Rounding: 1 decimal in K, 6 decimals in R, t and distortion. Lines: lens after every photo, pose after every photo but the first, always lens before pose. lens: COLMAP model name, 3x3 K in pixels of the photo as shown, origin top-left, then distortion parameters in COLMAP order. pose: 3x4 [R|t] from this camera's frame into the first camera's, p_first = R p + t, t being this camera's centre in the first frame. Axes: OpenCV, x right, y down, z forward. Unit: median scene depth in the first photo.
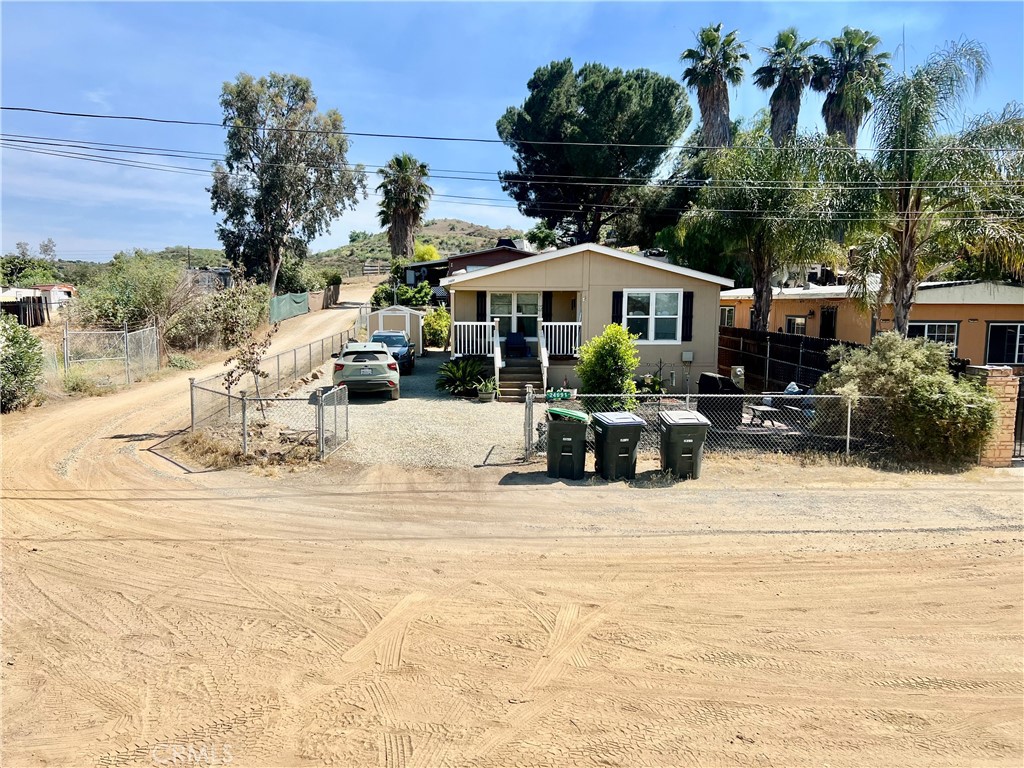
lens RADIAL K [[773.6, 0, 512.0], [0, 773.6, 384.0], [0, 0, 1]] dist [0.037525, -0.009697]
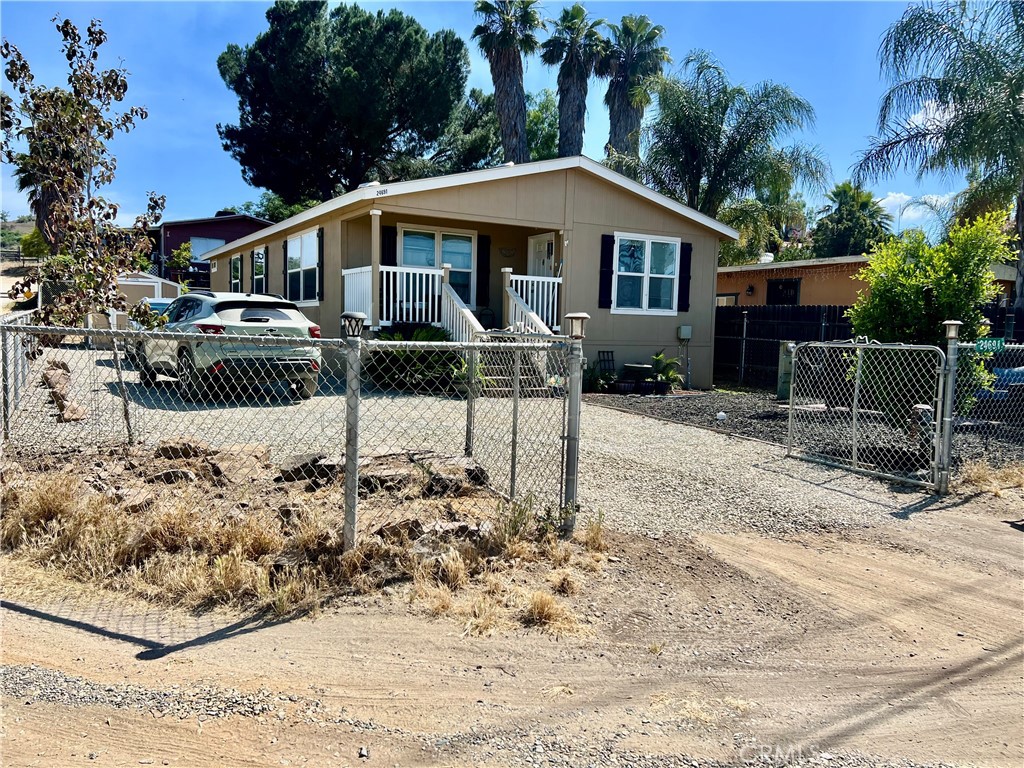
lens RADIAL K [[772.3, 0, 517.2], [0, 772.3, 386.6], [0, 0, 1]] dist [0.043542, -0.003049]
pose [[0.896512, -0.015750, 0.442738, -0.123032], [0.026114, 0.999509, -0.017323, 0.012337], [-0.442248, 0.027092, 0.896483, 0.217467]]
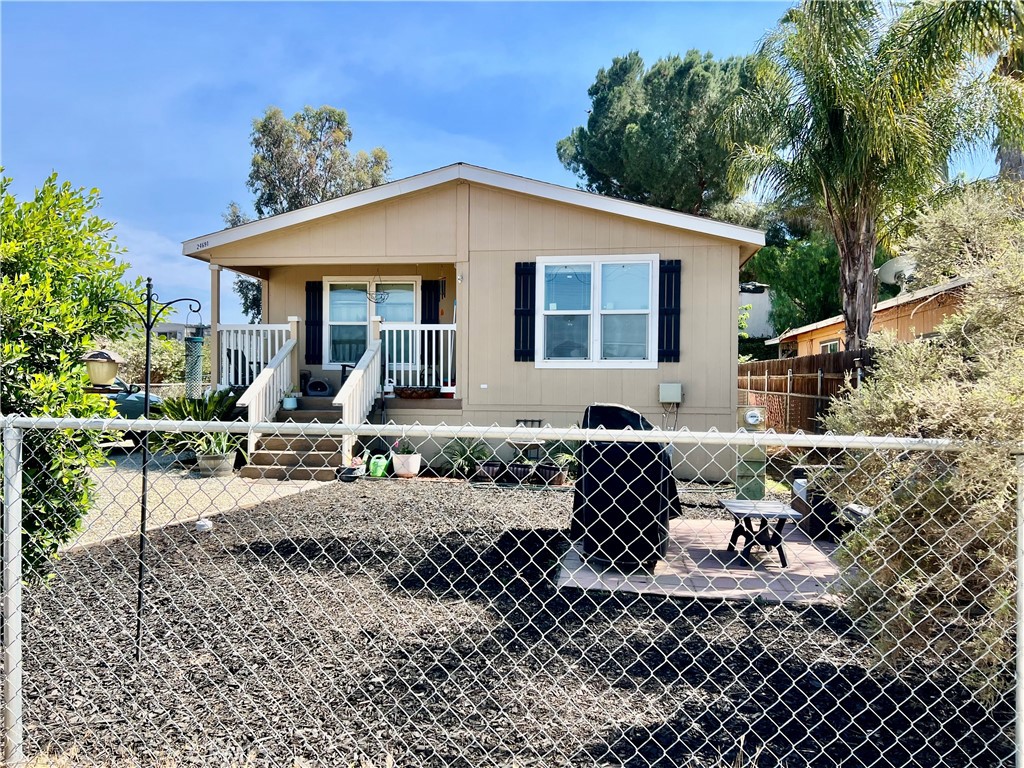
lens RADIAL K [[773.6, 0, 512.0], [0, 773.6, 384.0], [0, 0, 1]] dist [0.037525, -0.009697]
pose [[0.980119, 0.000537, -0.198412, 0.116669], [-0.022641, 0.993767, -0.109151, 0.007247], [0.197117, 0.111473, 0.974022, 0.264064]]
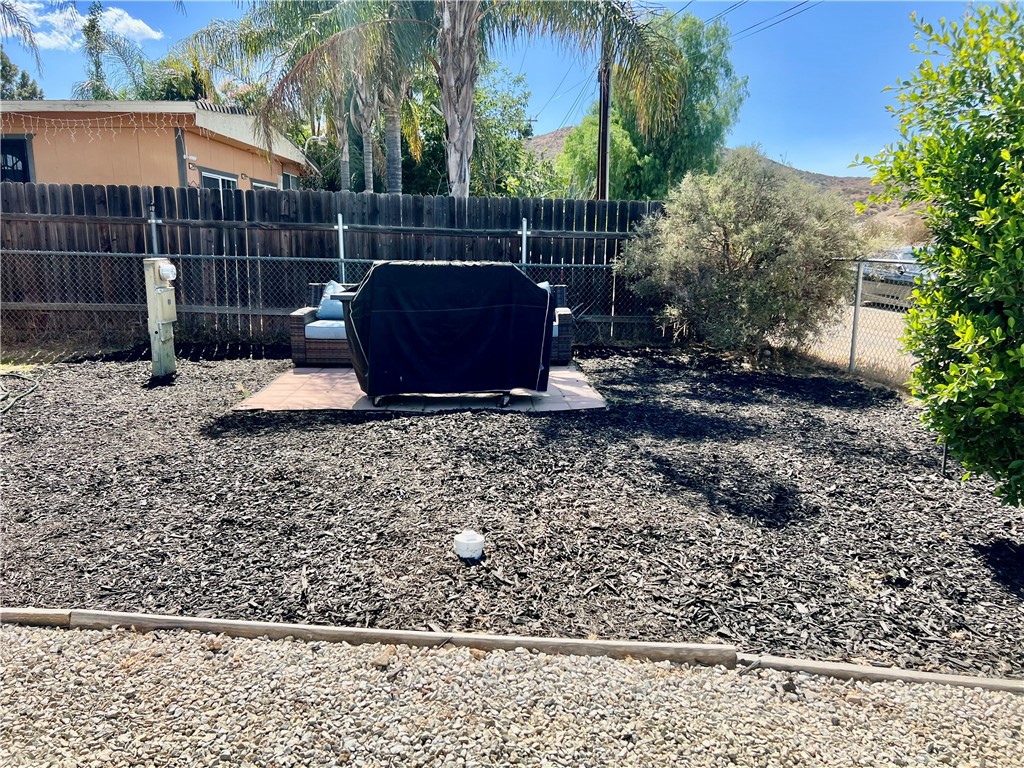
lens RADIAL K [[773.6, 0, 512.0], [0, 773.6, 384.0], [0, 0, 1]] dist [0.037525, -0.009697]
pose [[0.043558, -0.205784, 0.977628, -0.035321], [0.101788, 0.974378, 0.200565, -0.010134], [-0.993852, 0.090775, 0.063388, 0.384070]]
